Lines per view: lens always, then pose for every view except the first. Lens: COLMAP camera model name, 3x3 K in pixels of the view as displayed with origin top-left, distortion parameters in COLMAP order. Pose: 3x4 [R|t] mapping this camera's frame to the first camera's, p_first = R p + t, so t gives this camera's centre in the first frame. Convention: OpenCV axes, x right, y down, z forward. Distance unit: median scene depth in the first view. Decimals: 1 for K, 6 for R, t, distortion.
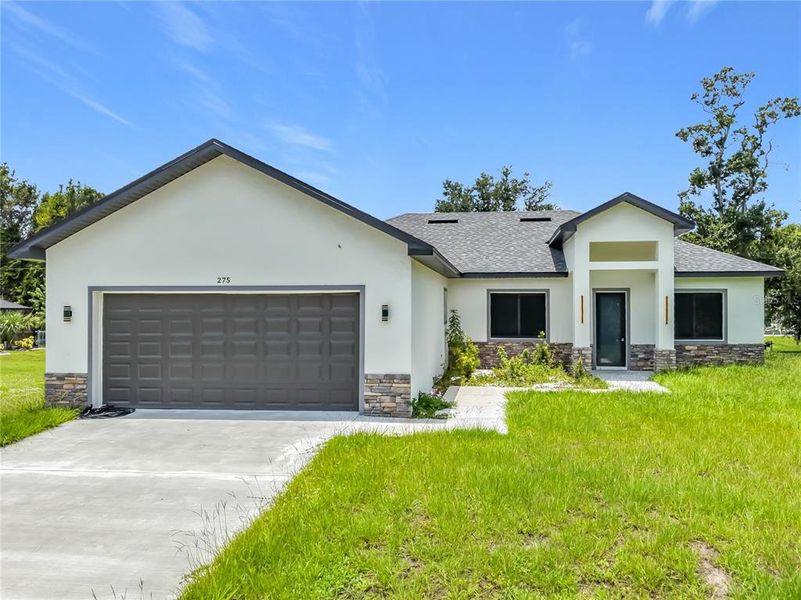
lens RADIAL K [[626.4, 0, 435.0], [0, 626.4, 324.3], [0, 0, 1]] dist [0.032114, -0.014150]
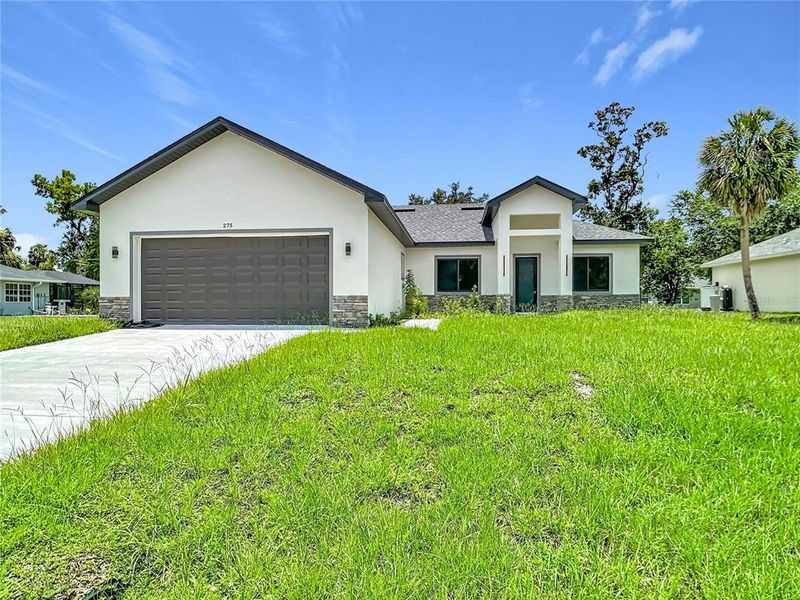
lens RADIAL K [[453.4, 0, 402.8], [0, 453.4, 321.3], [0, 0, 1]] dist [-0.016666, 0.000398]
pose [[0.999936, 0.002495, -0.011031, 0.030397], [-0.002309, 0.999856, 0.016839, 0.079517], [0.011071, -0.016812, 0.999797, 0.033213]]
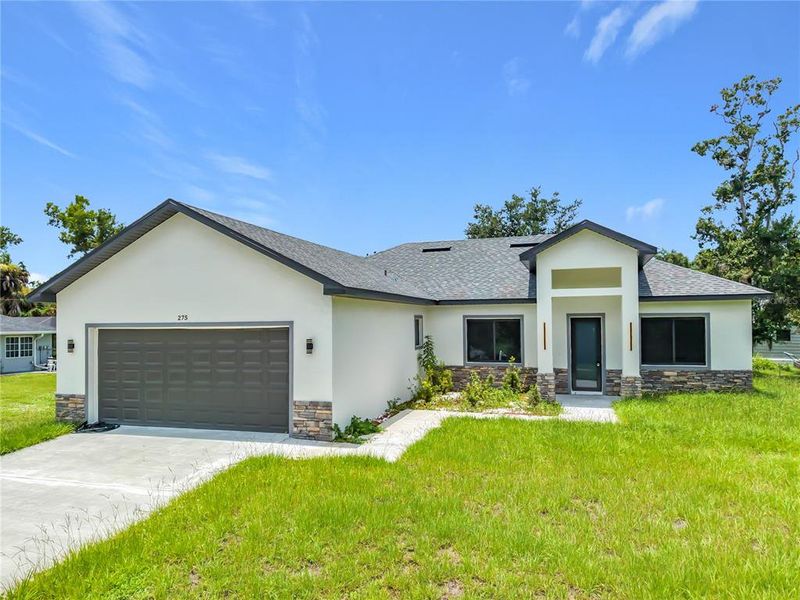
lens RADIAL K [[592.2, 0, 375.9], [0, 592.2, 336.5], [0, 0, 1]] dist [0.011295, 0.001960]
pose [[0.976121, -0.003983, -0.217191, 0.177044], [0.003780, 0.999992, -0.001349, -0.022605], [0.217195, 0.000496, 0.976128, 0.001467]]
